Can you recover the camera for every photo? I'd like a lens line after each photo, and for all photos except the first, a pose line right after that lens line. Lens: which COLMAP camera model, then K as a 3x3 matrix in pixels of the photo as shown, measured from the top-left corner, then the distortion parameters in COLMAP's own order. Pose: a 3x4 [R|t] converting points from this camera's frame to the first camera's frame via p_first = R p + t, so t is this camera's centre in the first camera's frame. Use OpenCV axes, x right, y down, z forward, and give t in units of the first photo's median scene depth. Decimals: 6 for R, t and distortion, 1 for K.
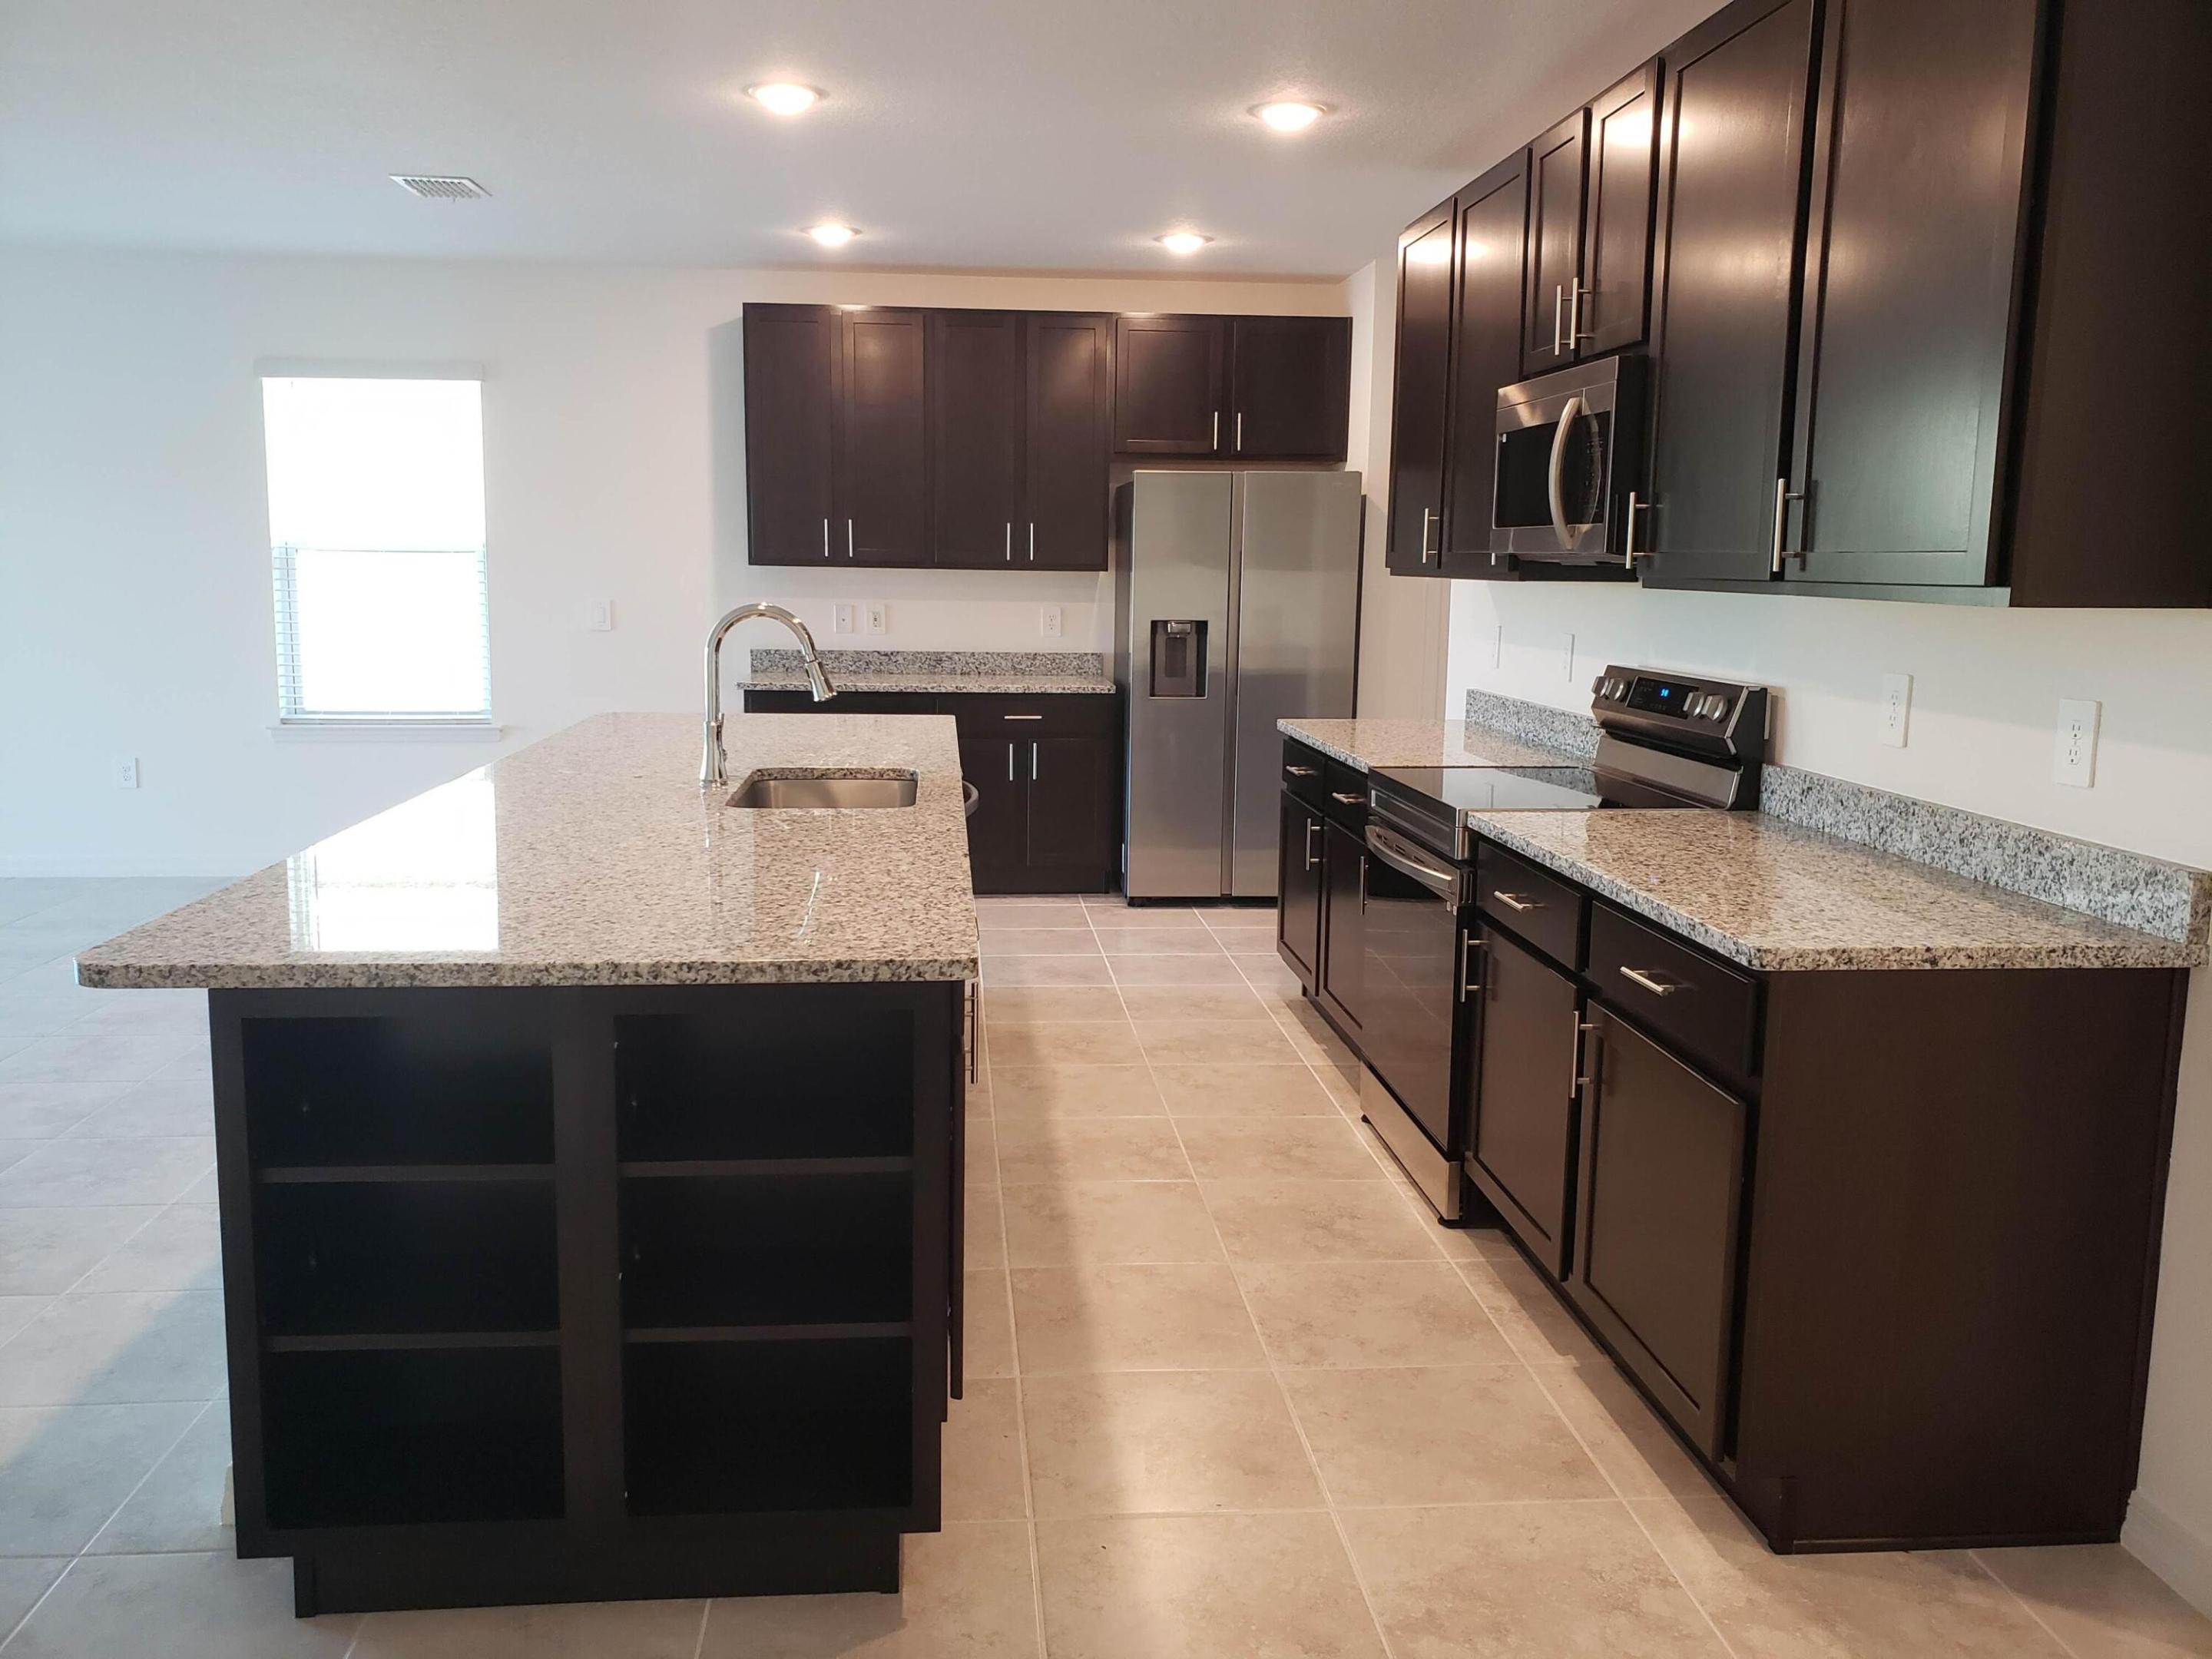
lens RADIAL K [[1706.4, 0, 1105.6], [0, 1706.4, 828.5], [0, 0, 1]] dist [0.108153, -0.105647]
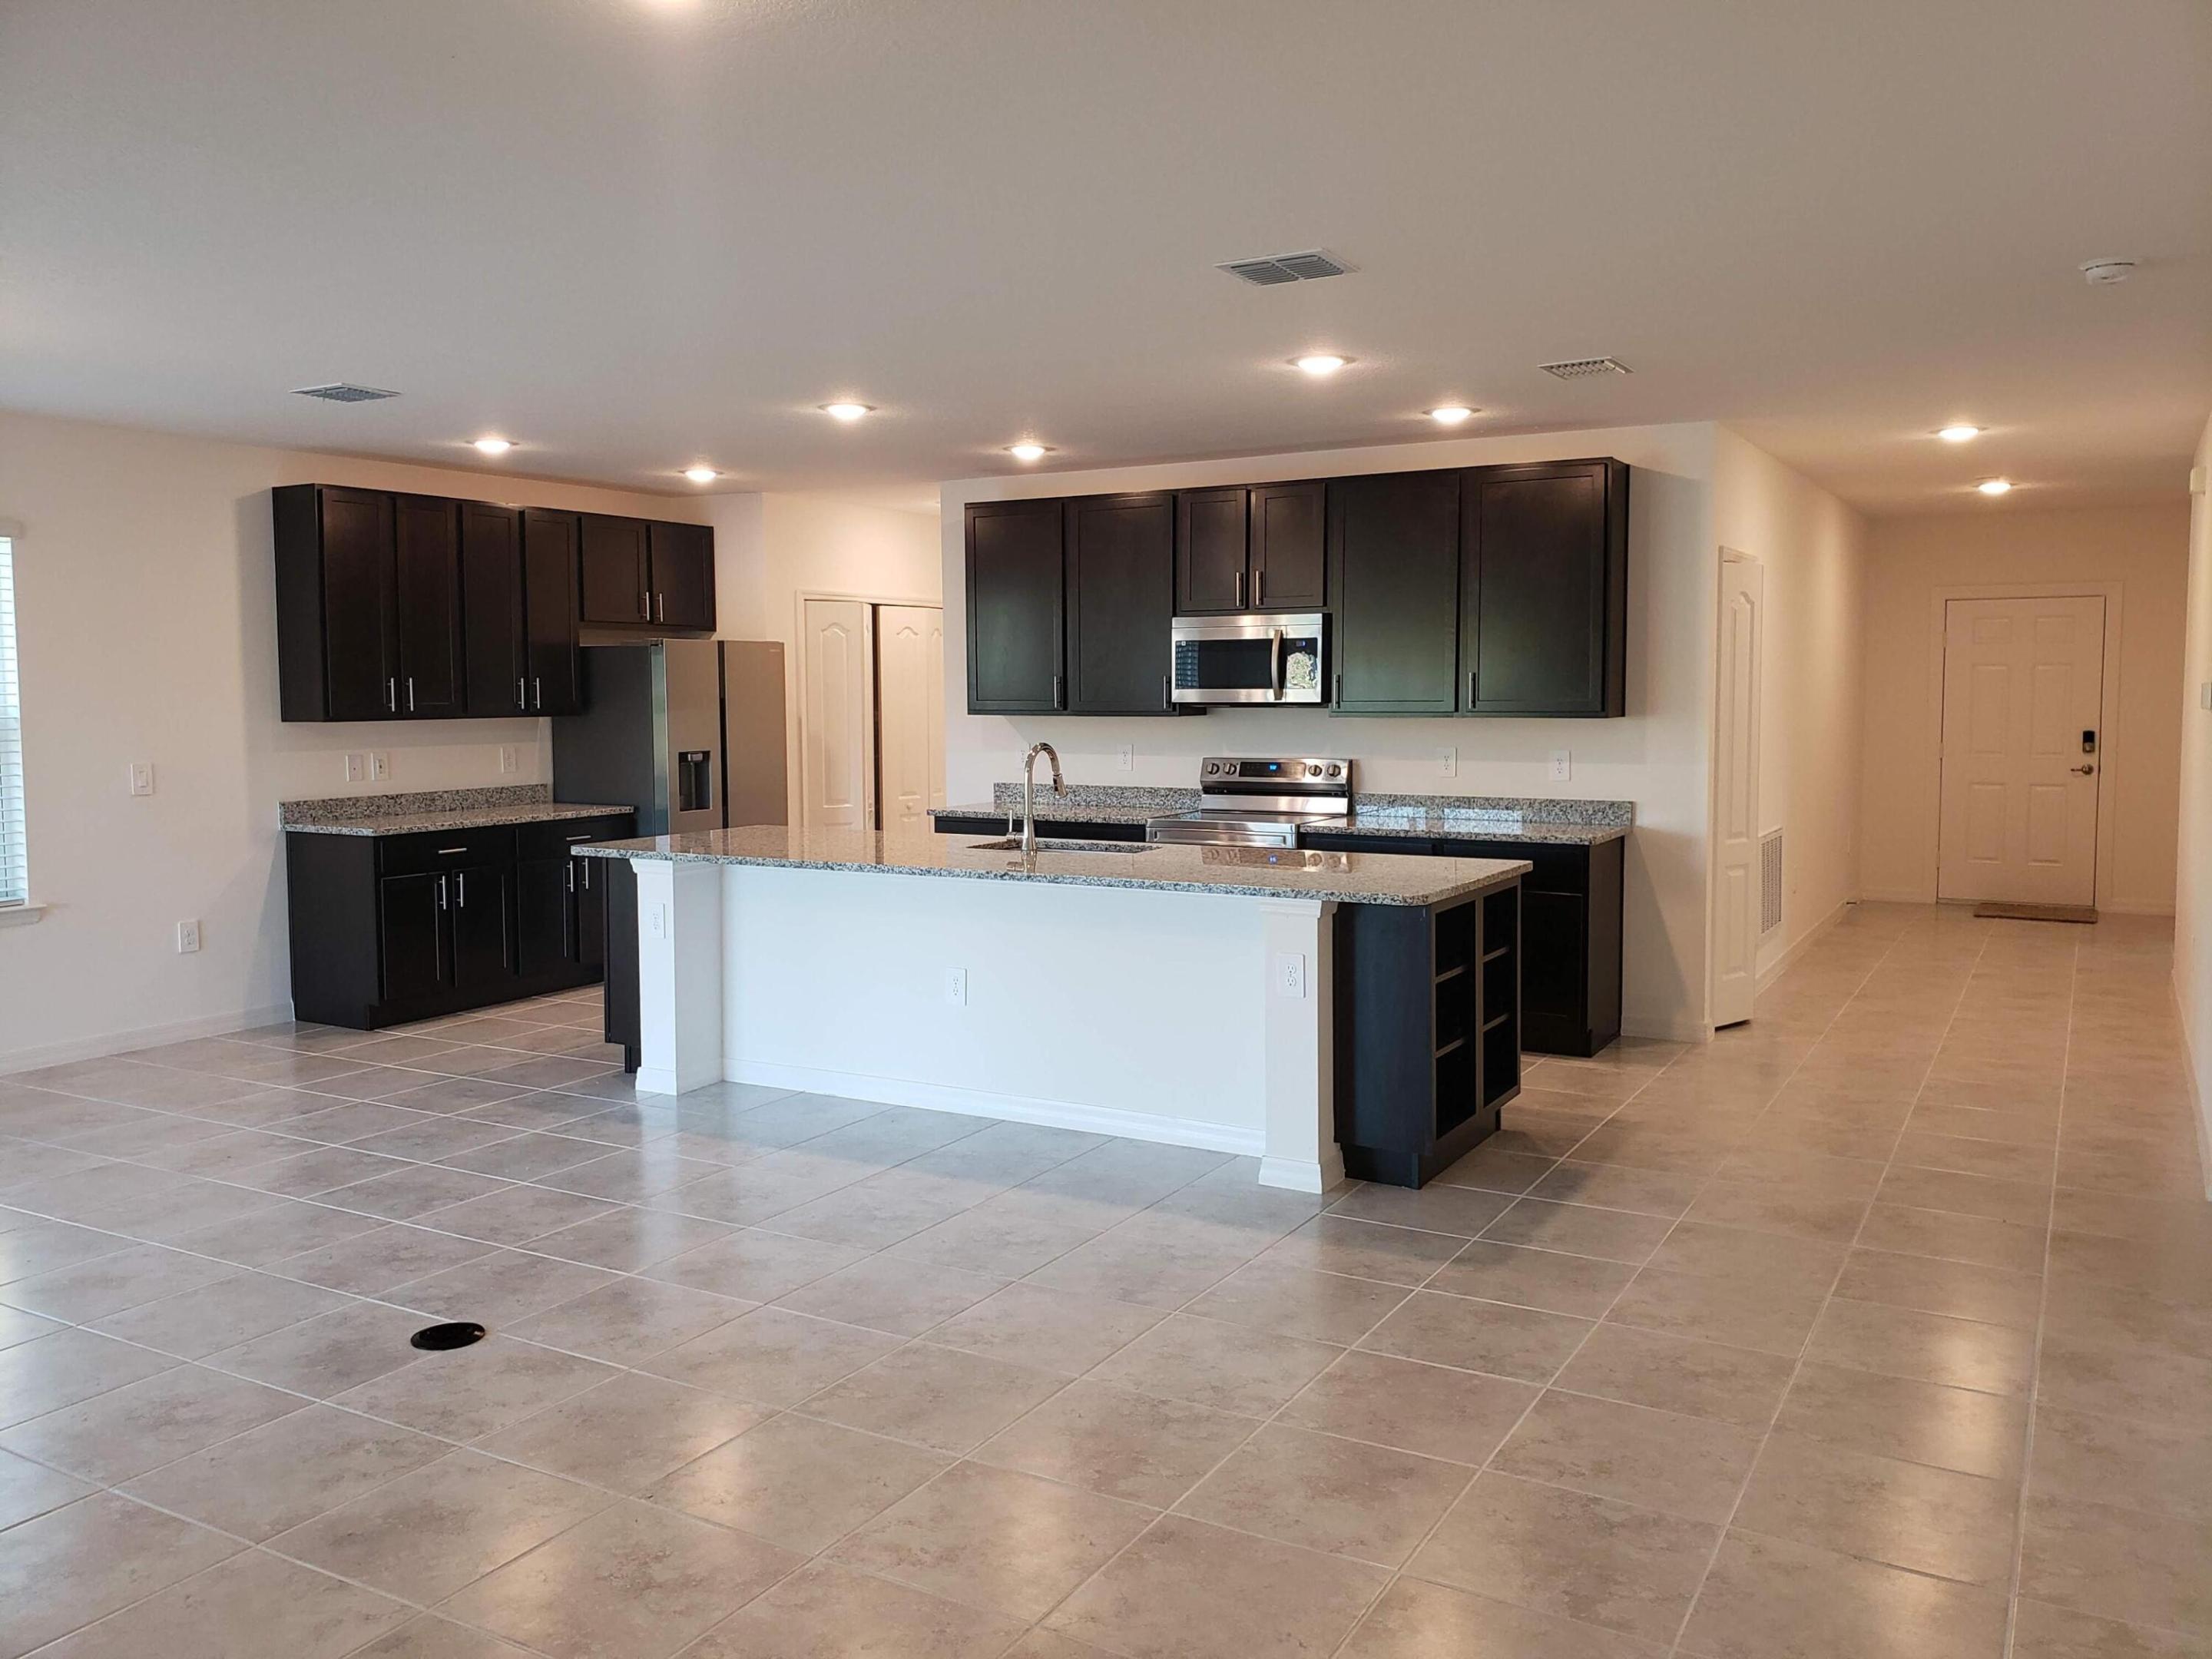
lens RADIAL K [[1722.6, 0, 1108.8], [0, 1722.6, 809.4], [0, 0, 1]] dist [0.022307, -0.010056]
pose [[0.576486, -0.076678, 0.813501, -0.850062], [0.140798, 0.990017, -0.006460, -0.025377], [-0.804885, 0.118264, 0.581528, -0.011482]]
